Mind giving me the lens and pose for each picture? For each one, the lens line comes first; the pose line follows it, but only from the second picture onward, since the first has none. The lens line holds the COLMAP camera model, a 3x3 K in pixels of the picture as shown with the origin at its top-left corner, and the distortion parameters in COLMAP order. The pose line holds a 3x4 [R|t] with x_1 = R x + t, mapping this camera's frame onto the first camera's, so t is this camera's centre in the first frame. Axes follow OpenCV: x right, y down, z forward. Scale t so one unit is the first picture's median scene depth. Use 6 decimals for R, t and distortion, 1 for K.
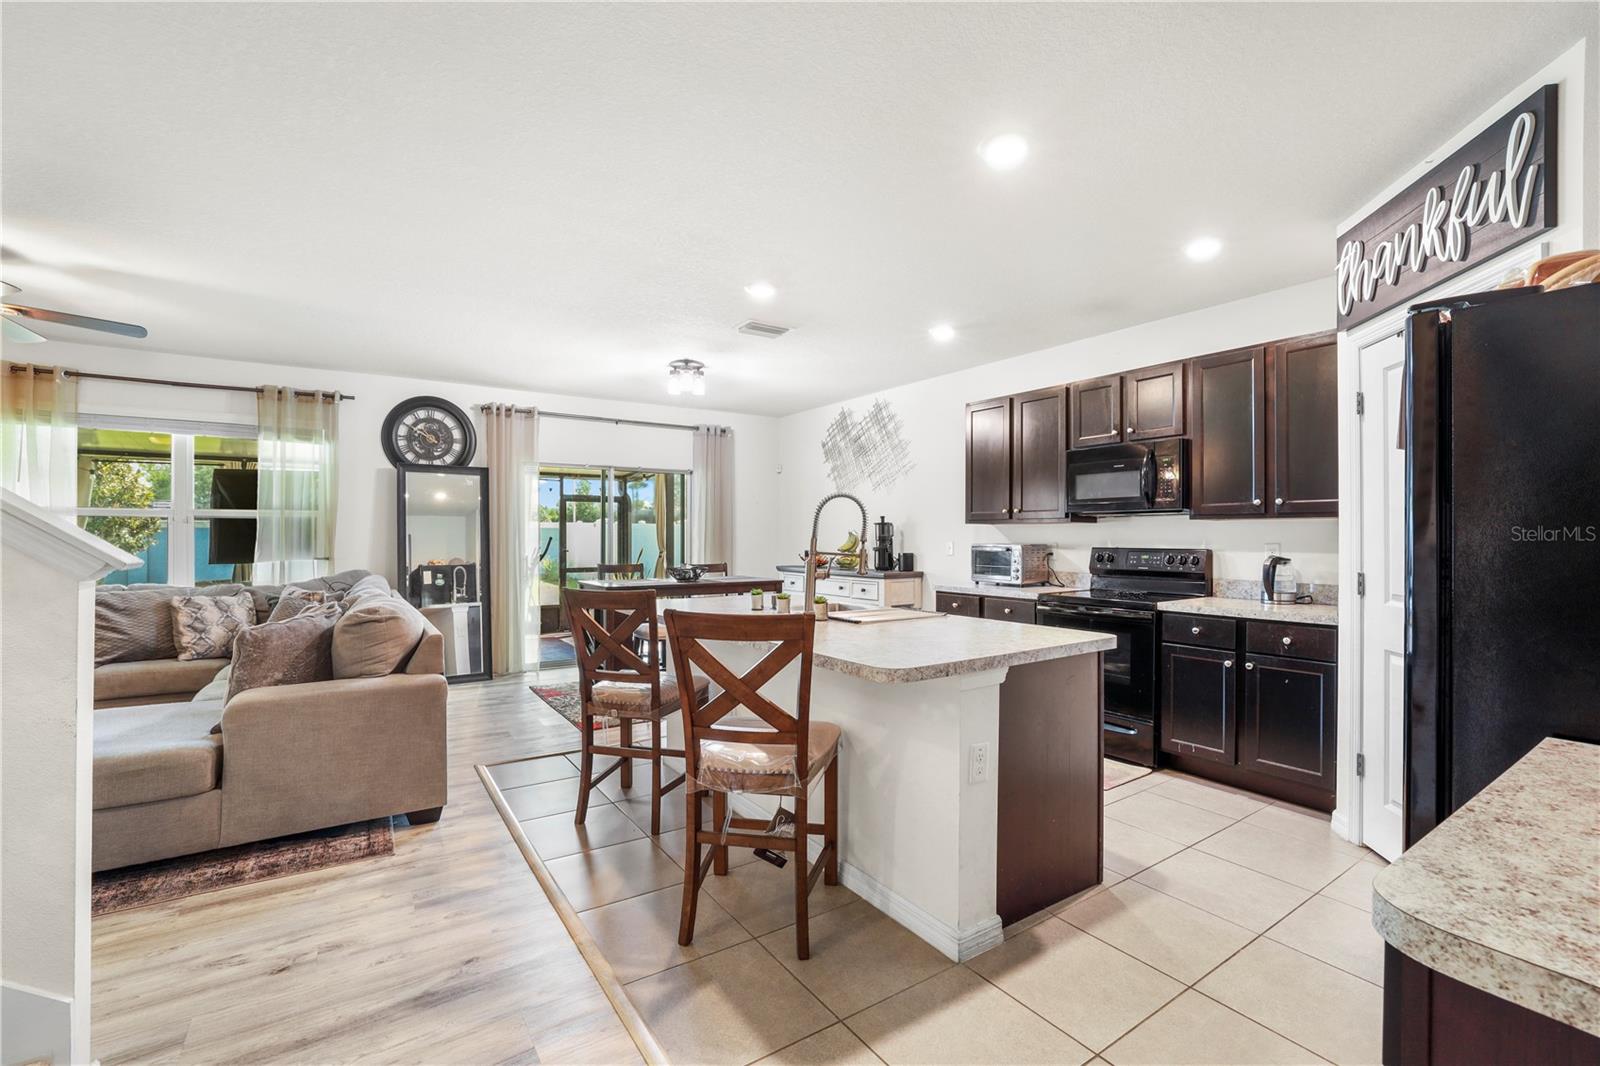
lens RADIAL K [[689.3, 0, 798.0], [0, 689.3, 539.8], [0, 0, 1]] dist [-0.042474, 0.014210]
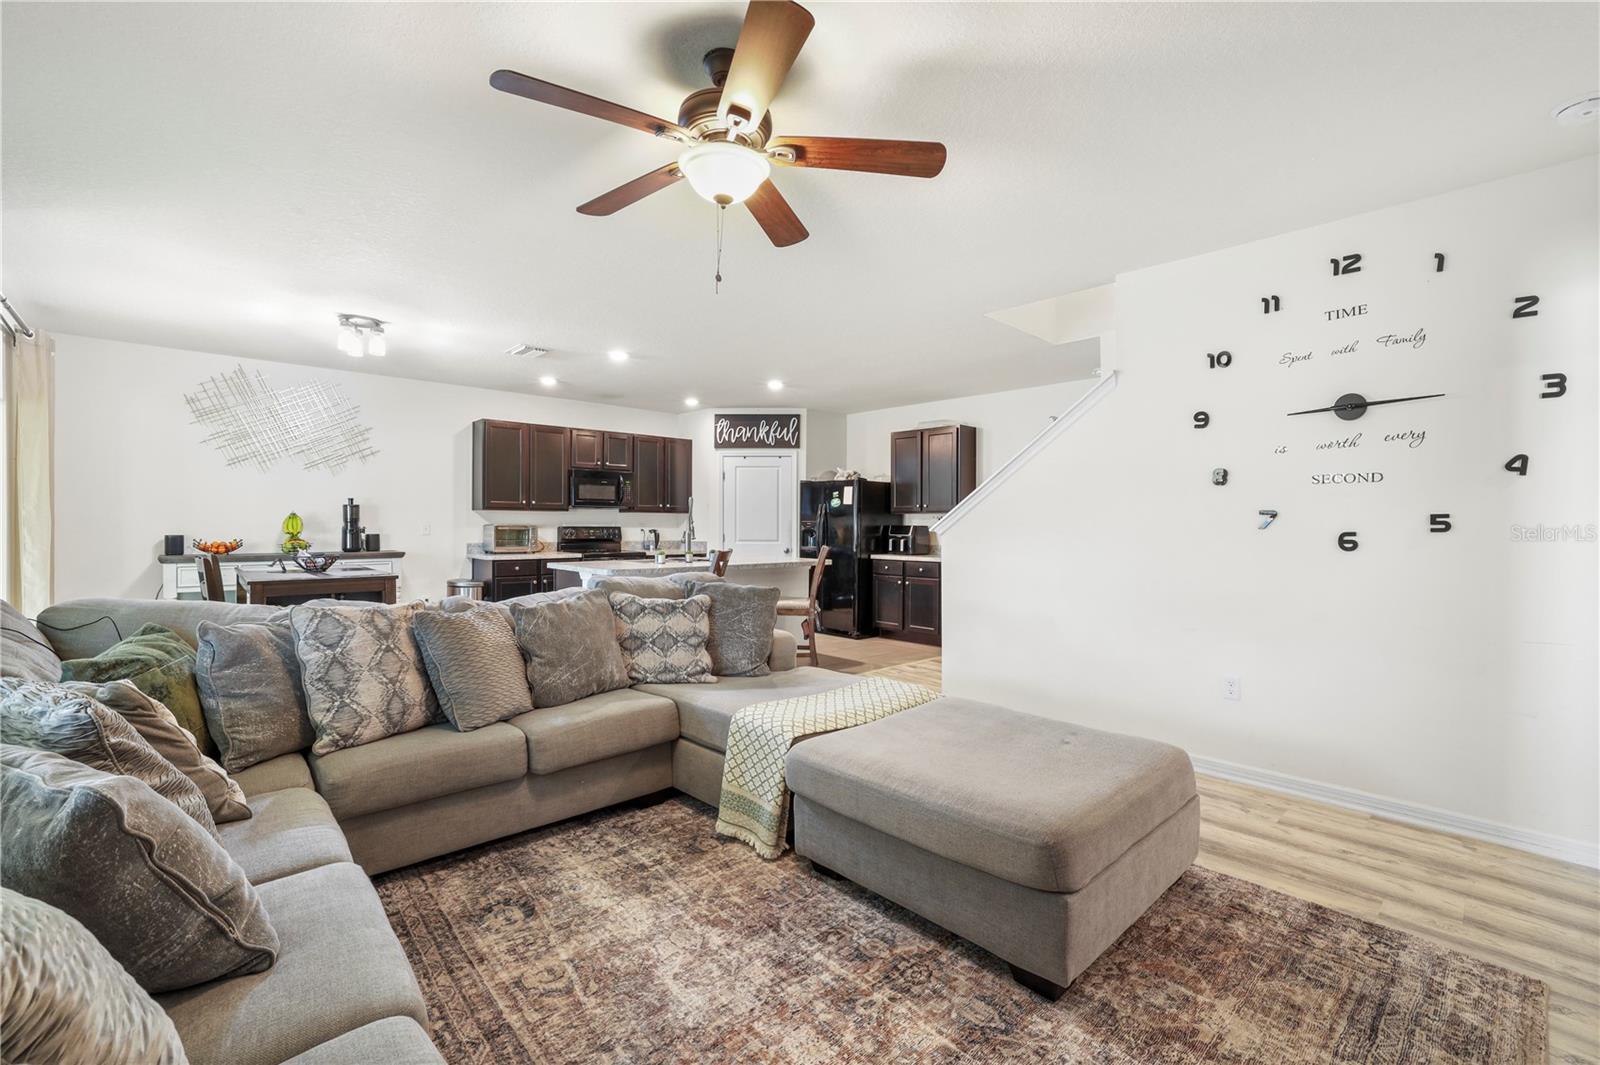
lens RADIAL K [[689.3, 0, 795.5], [0, 689.3, 530.3], [0, 0, 1]] dist [-0.042474, 0.014210]
pose [[-0.154233, -0.011008, 0.987973, -1.124785], [-0.000171, 0.999938, 0.011114, 0.001530], [-0.988034, 0.001545, -0.154226, 0.598456]]
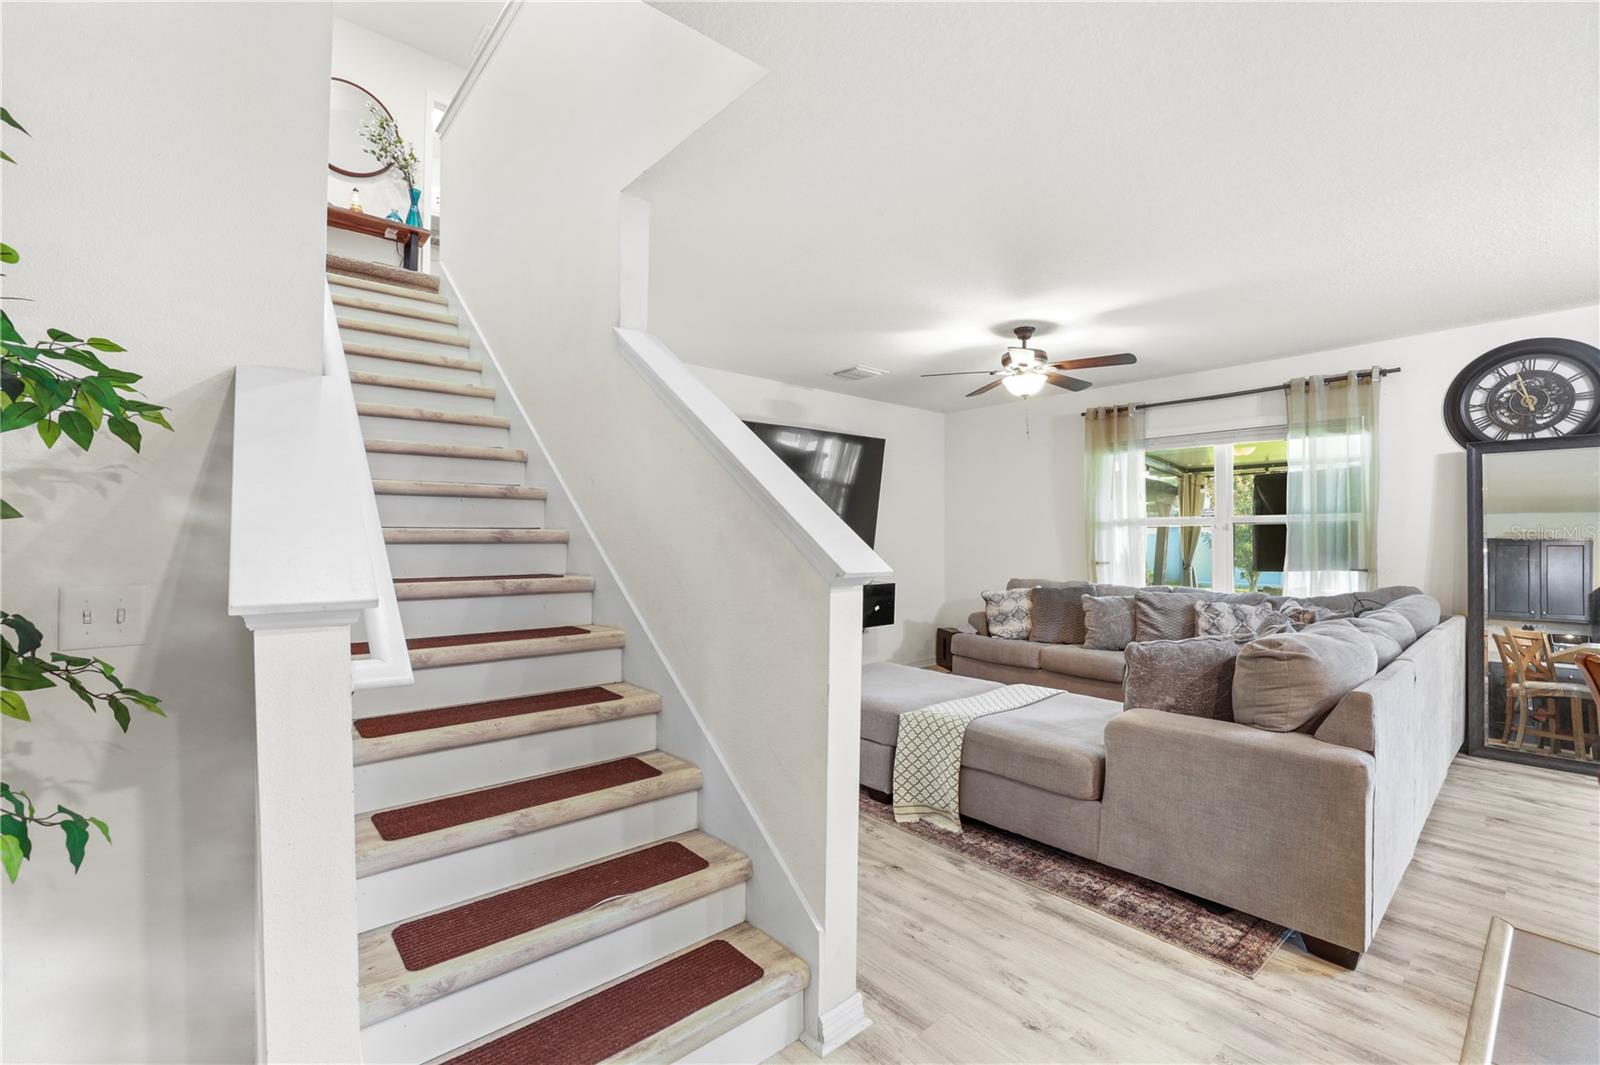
lens RADIAL K [[689.3, 0, 793.2], [0, 689.3, 527.6], [0, 0, 1]] dist [-0.042474, 0.014210]
pose [[0.121137, -0.017974, -0.992473, 0.039457], [-0.005868, 0.999806, -0.018823, -0.005115], [0.992618, 0.008104, 0.121008, 0.208732]]
